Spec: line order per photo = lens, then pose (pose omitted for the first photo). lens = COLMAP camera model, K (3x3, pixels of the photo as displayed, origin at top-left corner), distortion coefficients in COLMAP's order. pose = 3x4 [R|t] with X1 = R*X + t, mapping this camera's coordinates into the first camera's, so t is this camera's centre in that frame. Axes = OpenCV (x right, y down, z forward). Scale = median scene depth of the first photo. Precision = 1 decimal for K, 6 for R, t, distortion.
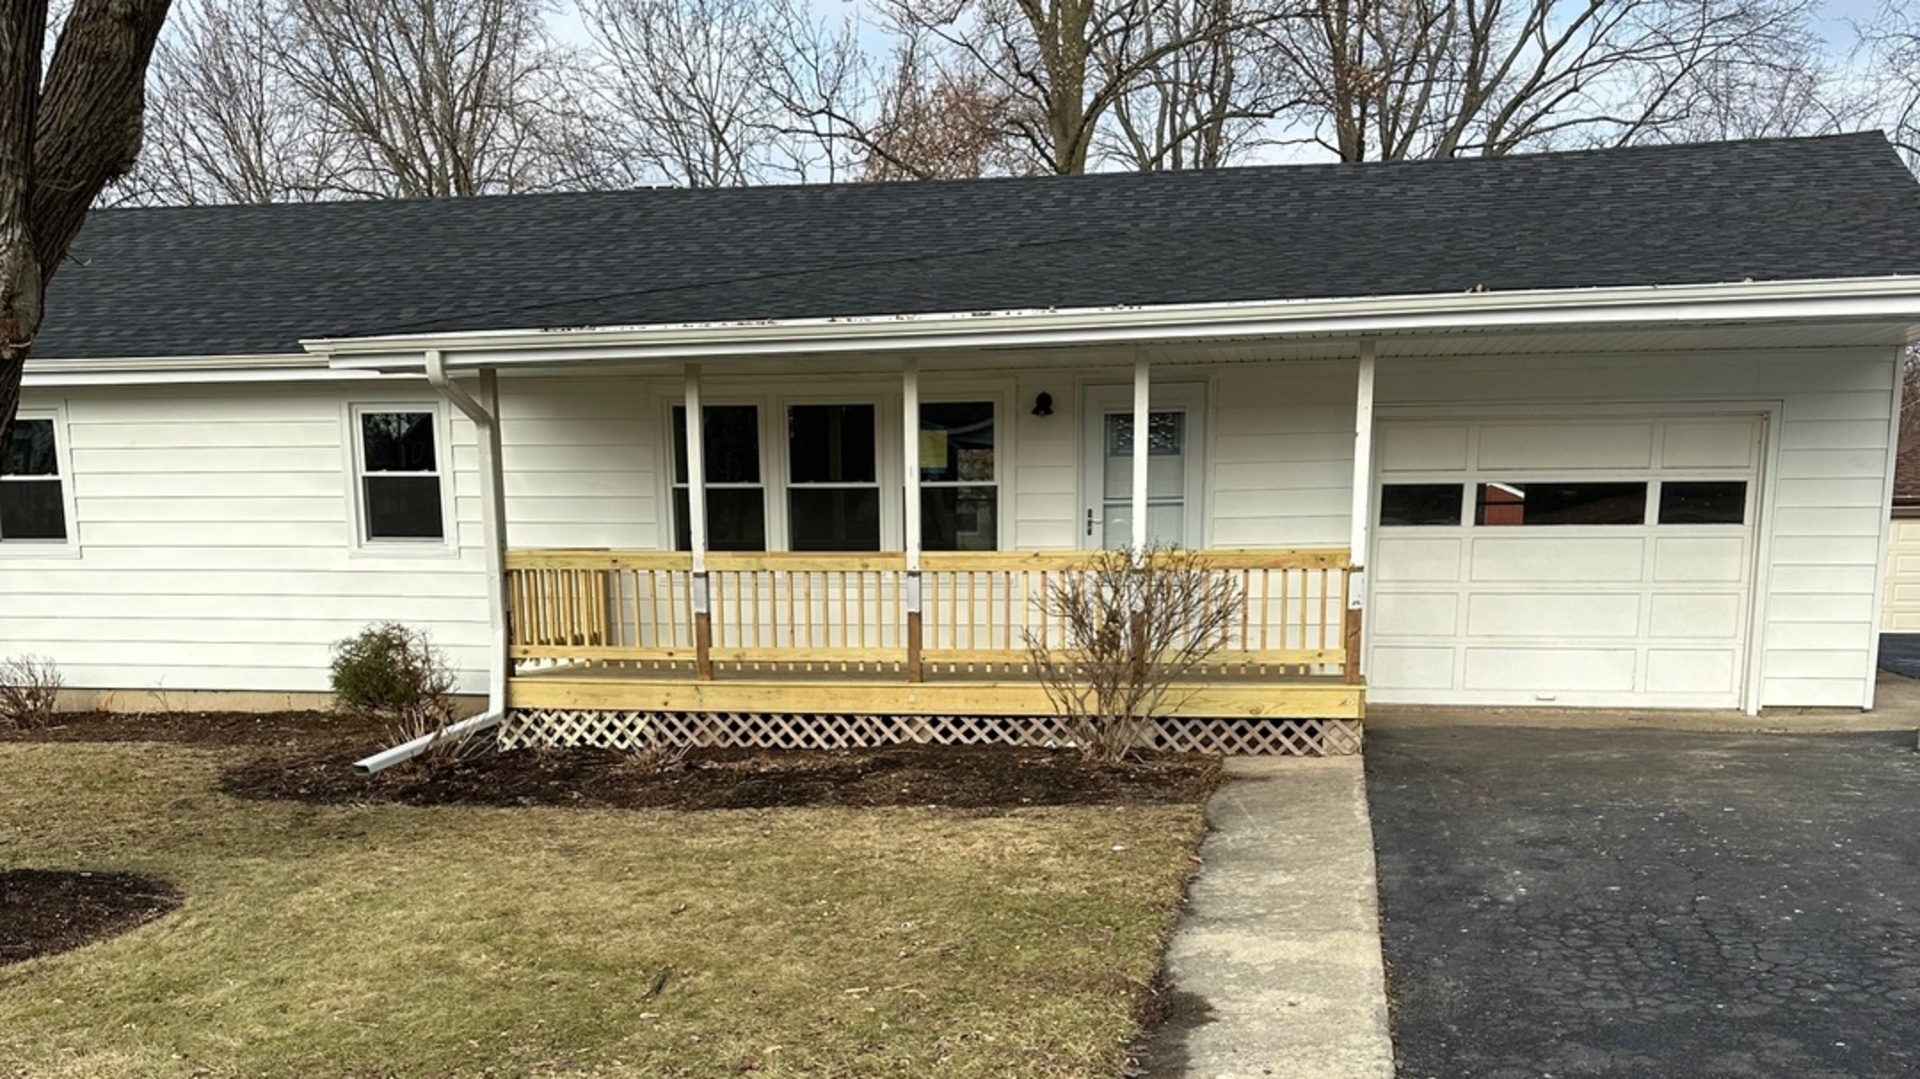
lens RADIAL K [[1597.7, 0, 960.0], [0, 1597.7, 539.5], [0, 0, 1]] dist [0.004747, -0.002066]
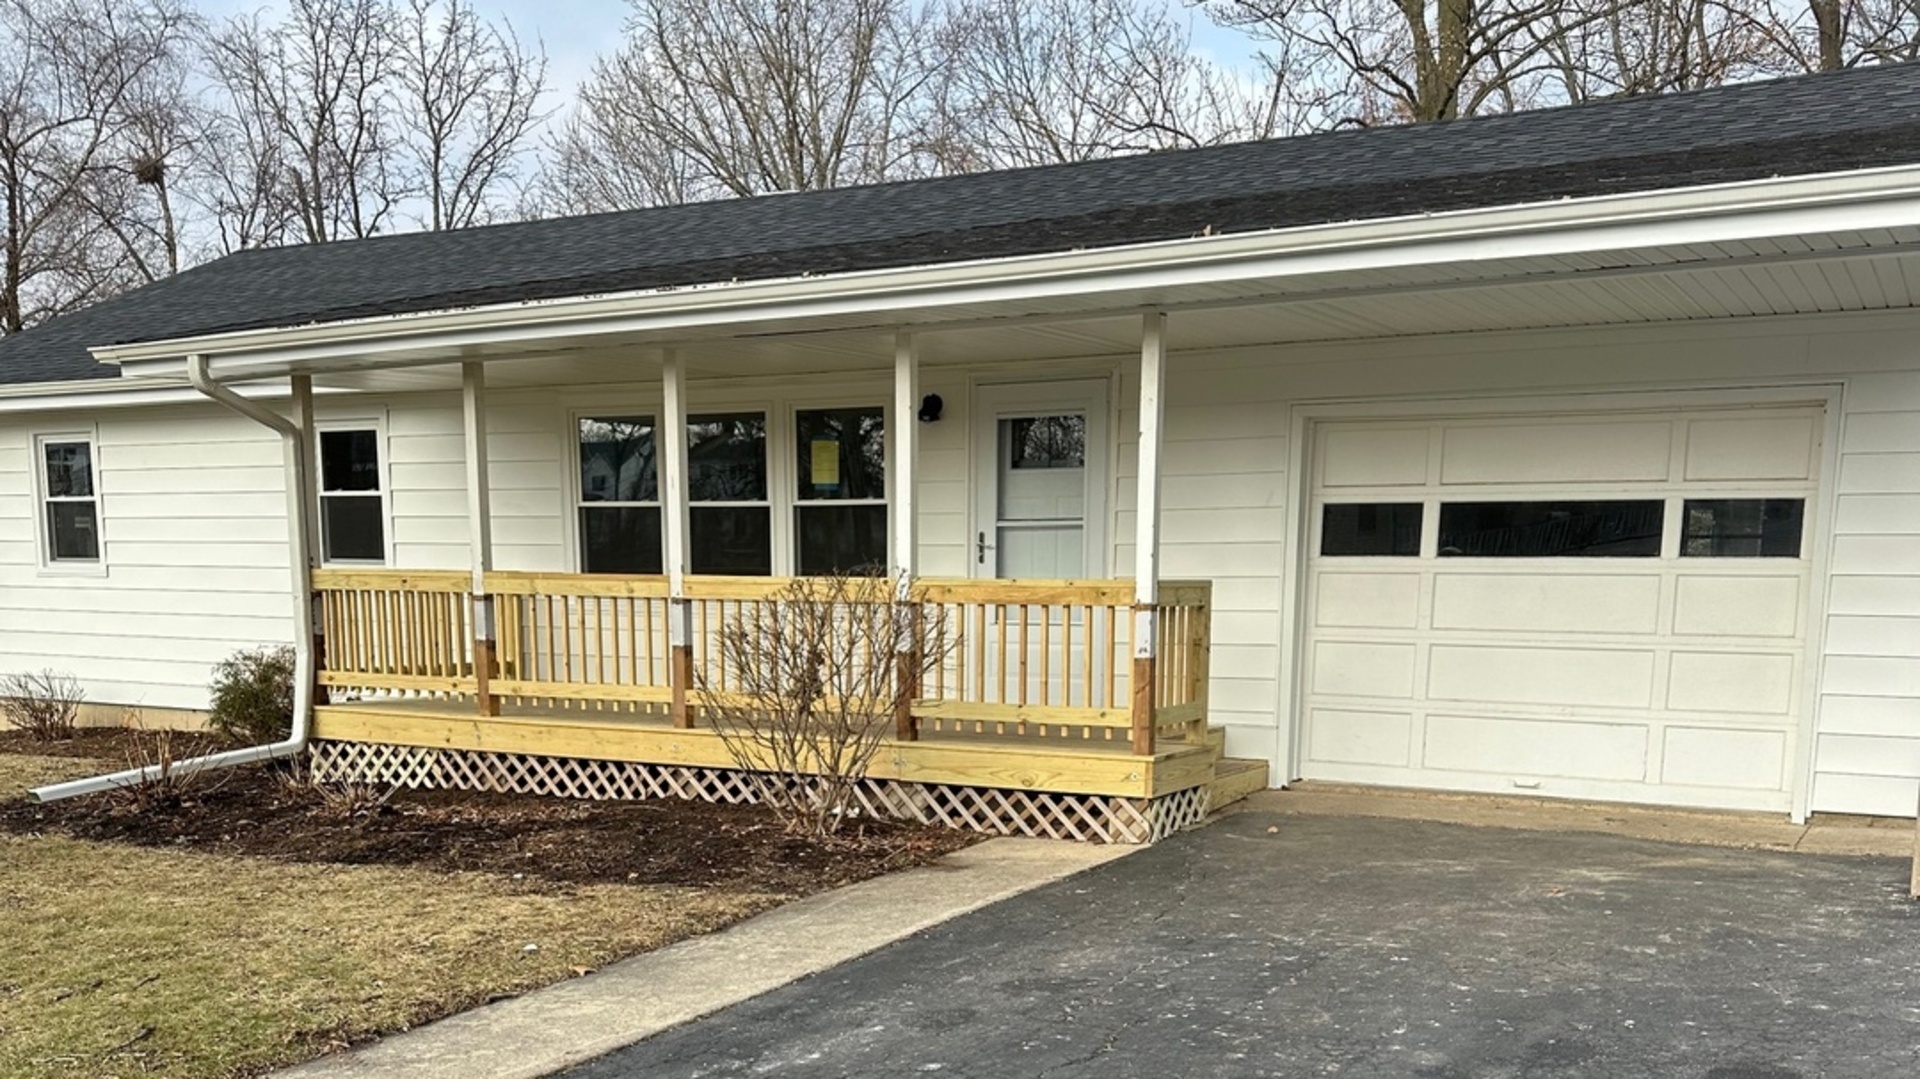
lens RADIAL K [[1597.7, 0, 960.0], [0, 1597.7, 539.5], [0, 0, 1]] dist [0.004747, -0.002066]
pose [[0.959787, 0.008775, -0.280592, 0.346364], [-0.016863, 0.999509, -0.026425, 0.008226], [0.280223, 0.030094, 0.959463, 0.210341]]
